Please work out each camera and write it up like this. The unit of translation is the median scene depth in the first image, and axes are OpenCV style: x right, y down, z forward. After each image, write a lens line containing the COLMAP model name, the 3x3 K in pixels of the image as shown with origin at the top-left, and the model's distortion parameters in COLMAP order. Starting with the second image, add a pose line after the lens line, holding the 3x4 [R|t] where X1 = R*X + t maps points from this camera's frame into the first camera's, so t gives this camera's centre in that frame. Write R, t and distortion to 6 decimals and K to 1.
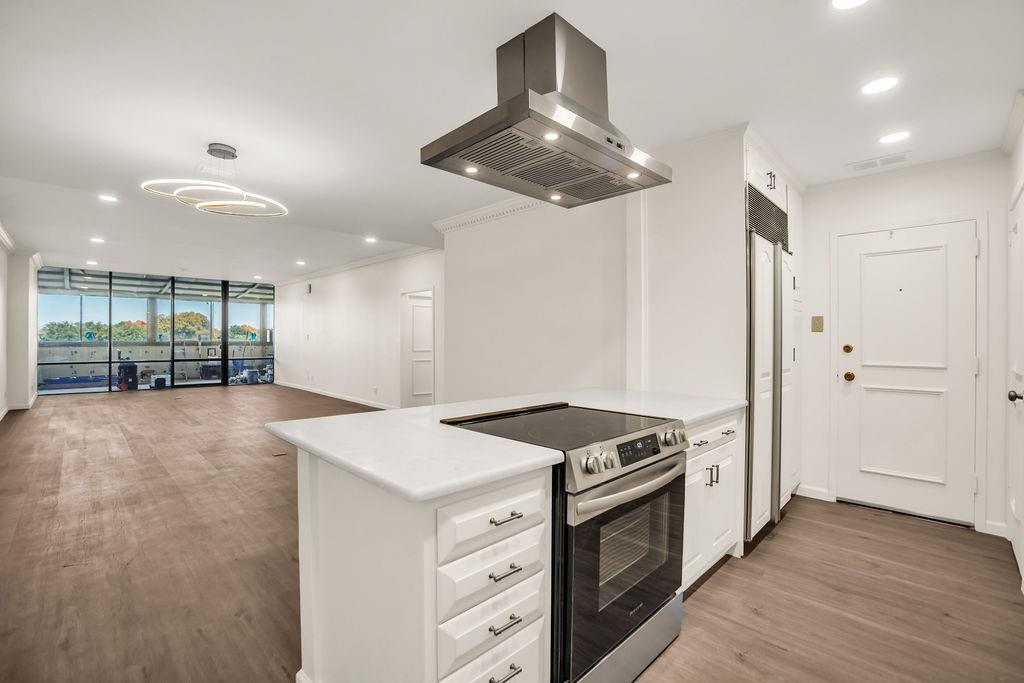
lens RADIAL K [[463.6, 0, 509.0], [0, 463.6, 336.8], [0, 0, 1]] dist [-0.066315, 0.017215]
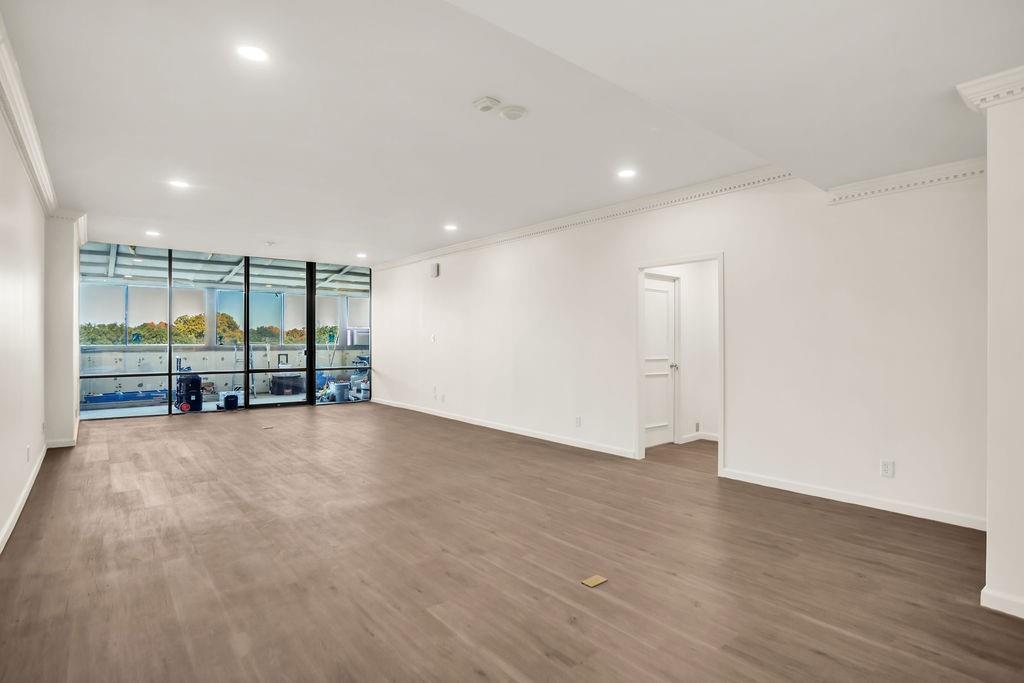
lens RADIAL K [[532.5, 0, 501.1], [0, 532.5, 339.3], [0, 0, 1]] dist [-0.083846, 0.047374]
pose [[0.994030, -0.001676, -0.109096, -0.244717], [0.001741, 0.999998, 0.000503, 0.001040], [0.109095, -0.000690, 0.994031, 0.196958]]
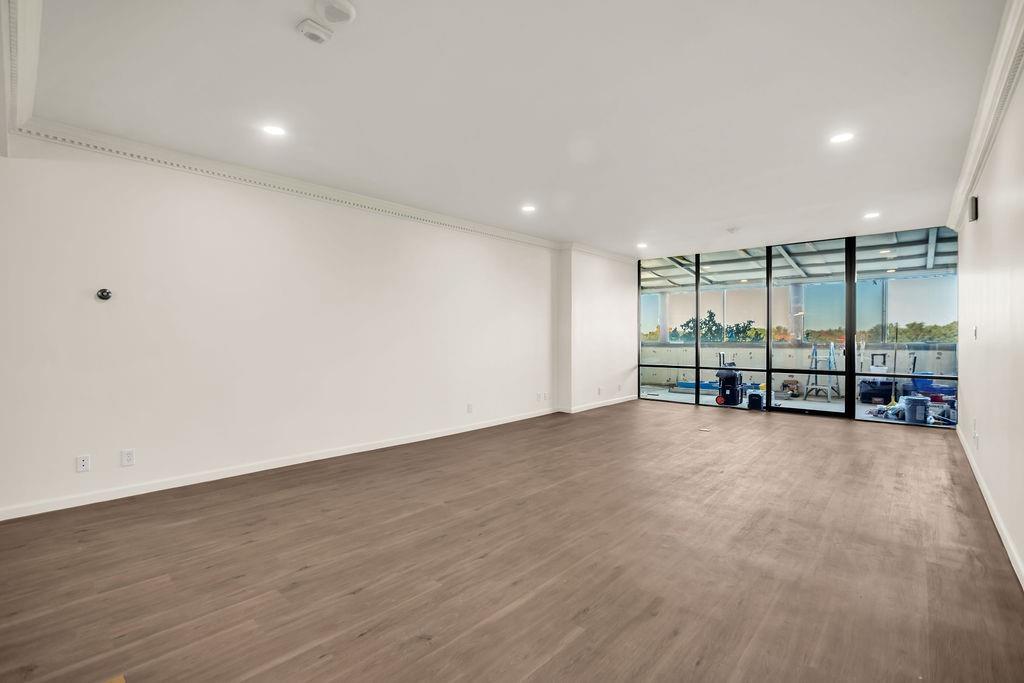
lens RADIAL K [[463.6, 0, 509.0], [0, 463.6, 336.8], [0, 0, 1]] dist [-0.066315, 0.017215]
pose [[0.058981, 0.001443, -0.998258, -0.080572], [-0.002078, 0.999997, 0.001322, 0.001455], [0.998257, 0.001997, 0.058984, 0.562281]]
